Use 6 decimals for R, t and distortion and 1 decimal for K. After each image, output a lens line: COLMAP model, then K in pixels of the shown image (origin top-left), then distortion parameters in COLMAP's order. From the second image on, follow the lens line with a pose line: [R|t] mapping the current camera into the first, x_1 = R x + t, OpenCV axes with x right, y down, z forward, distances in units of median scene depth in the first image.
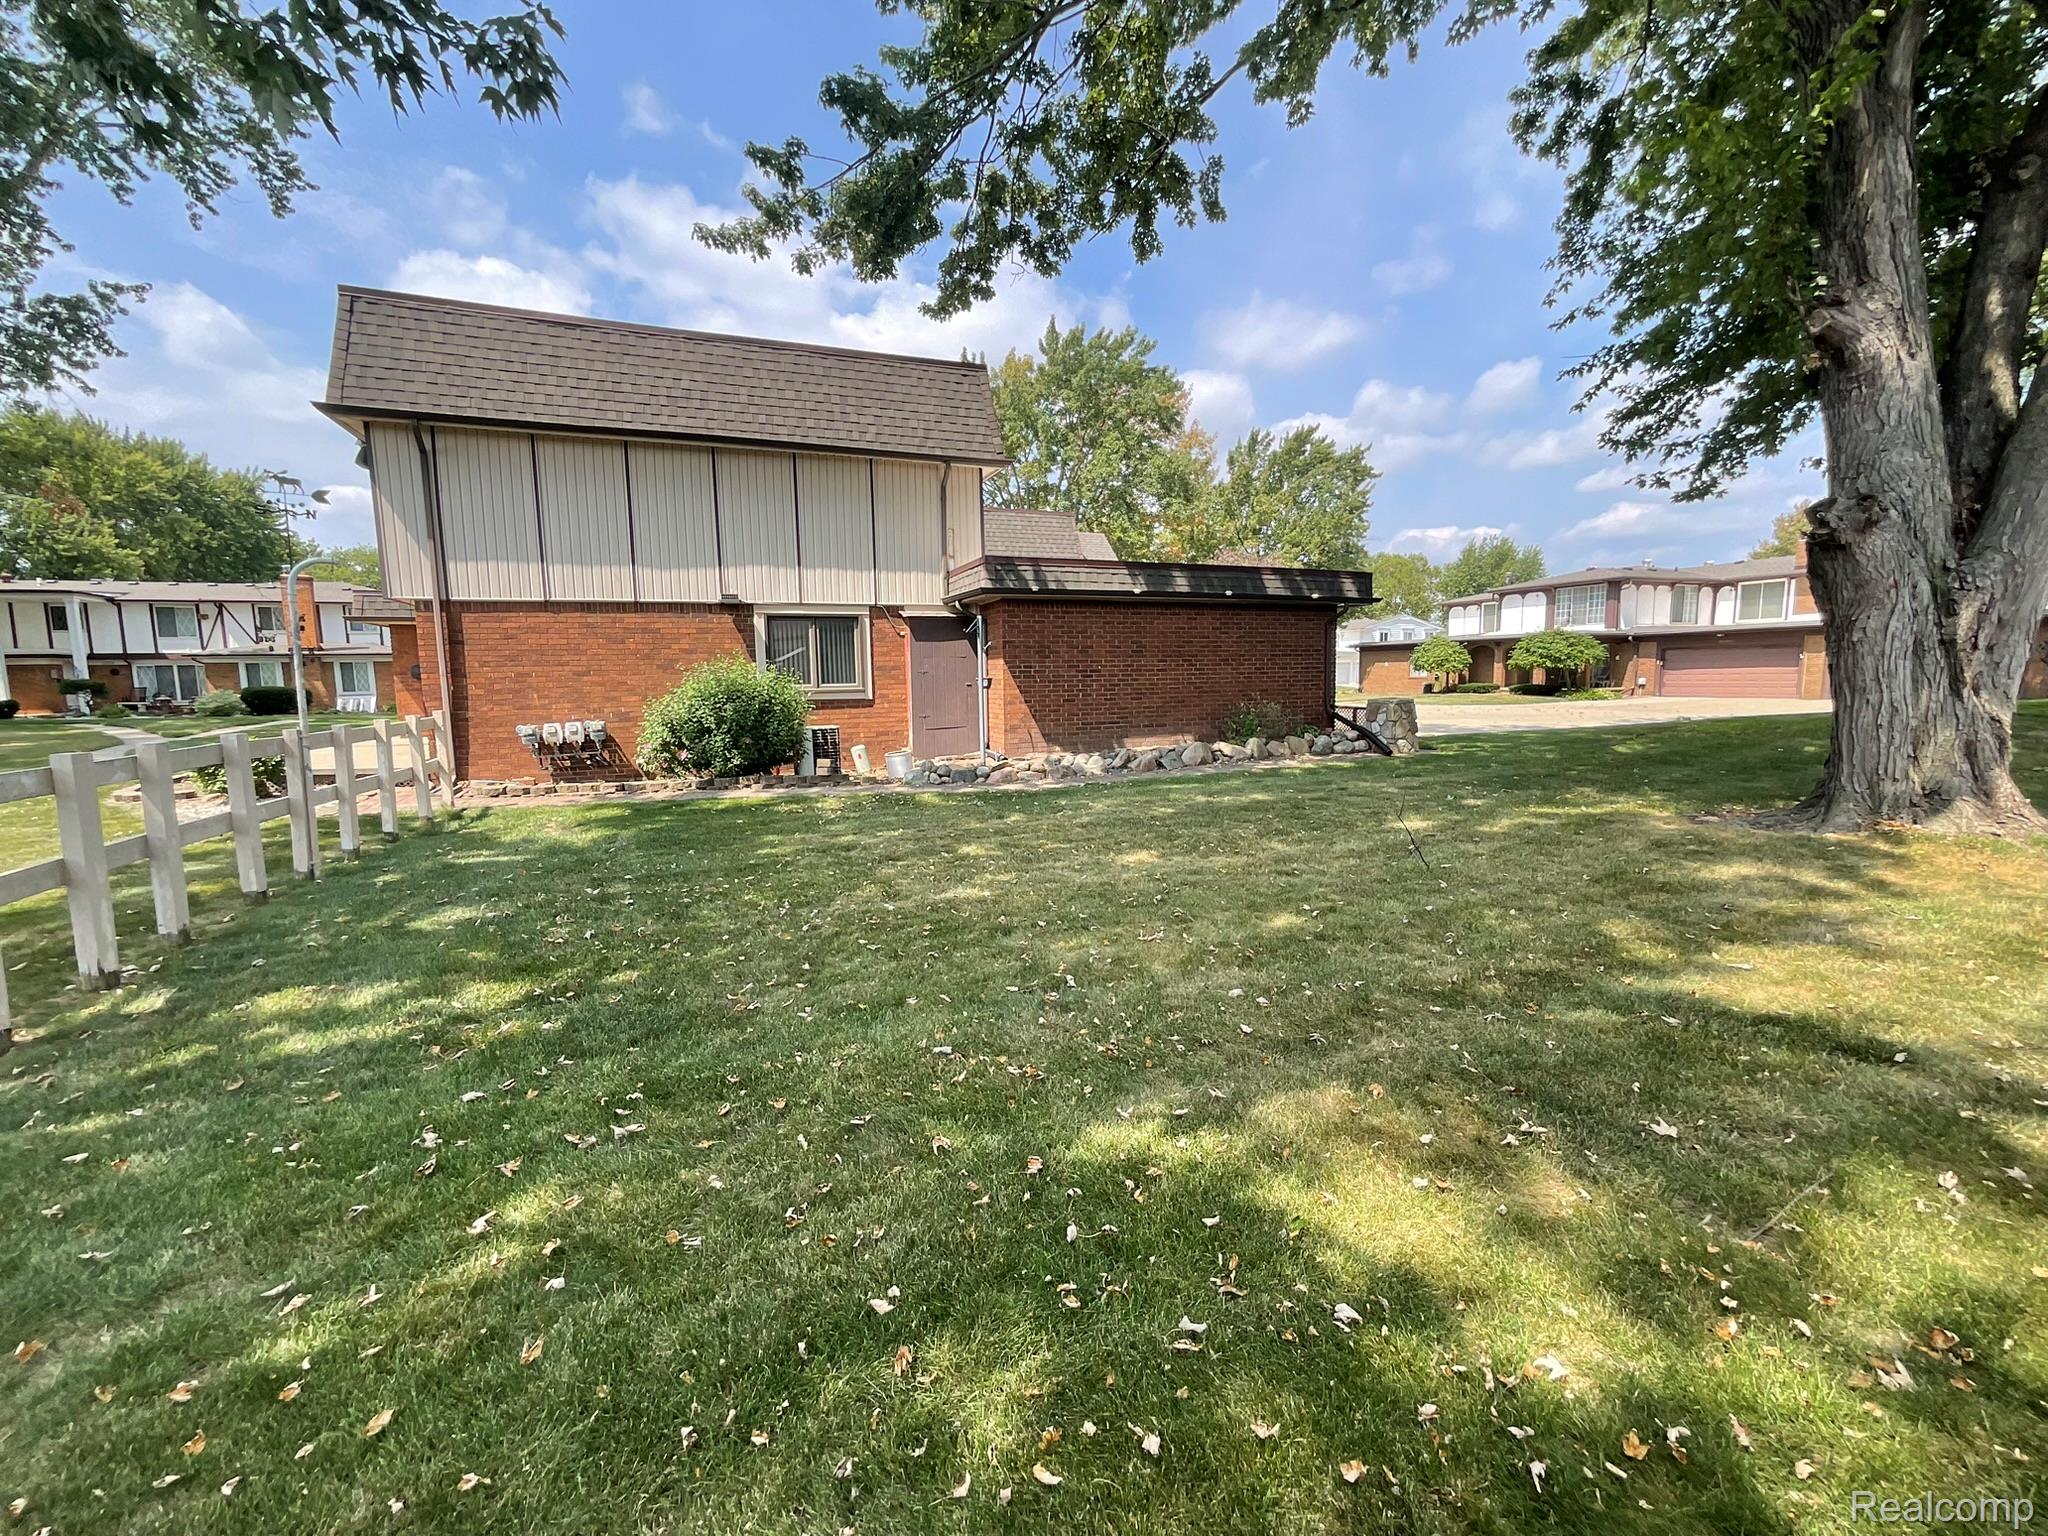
lens RADIAL K [[818.7, 0, 1028.5], [0, 818.7, 768.4], [0, 0, 1]] dist [-0.003799, -0.000808]
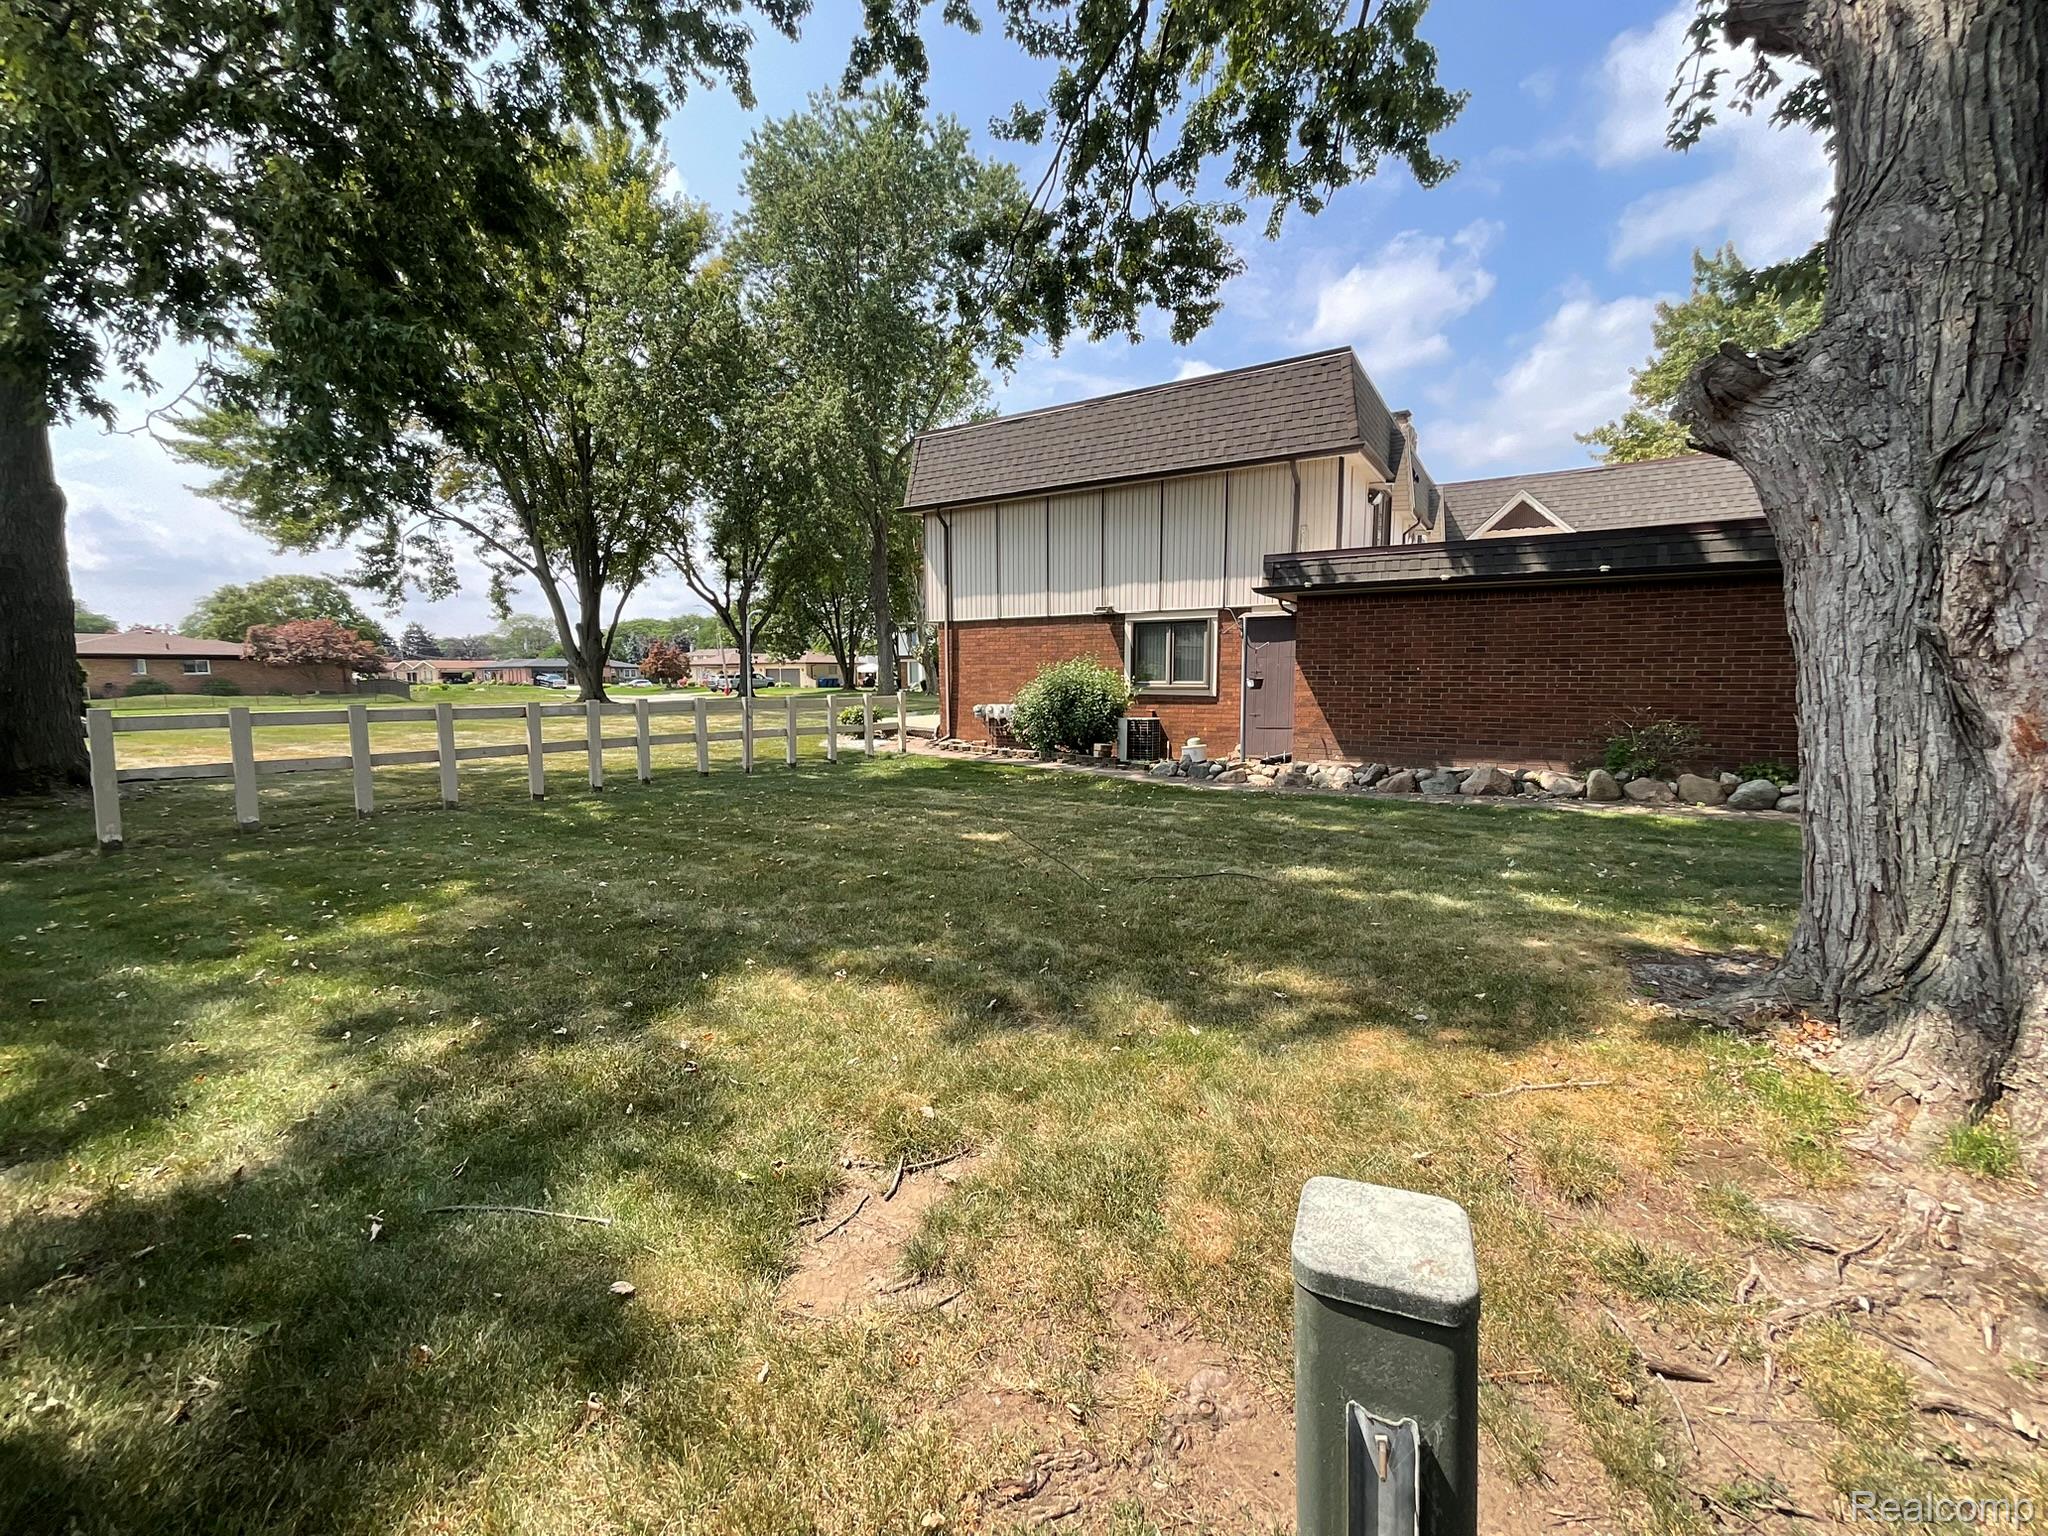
lens RADIAL K [[818.7, 0, 1028.5], [0, 818.7, 768.4], [0, 0, 1]] dist [-0.003799, -0.000808]
pose [[0.599941, 0.106037, -0.792986, 0.555825], [-0.100070, 0.993340, 0.057119, -0.029890], [0.793761, 0.045086, 0.606556, 0.171377]]
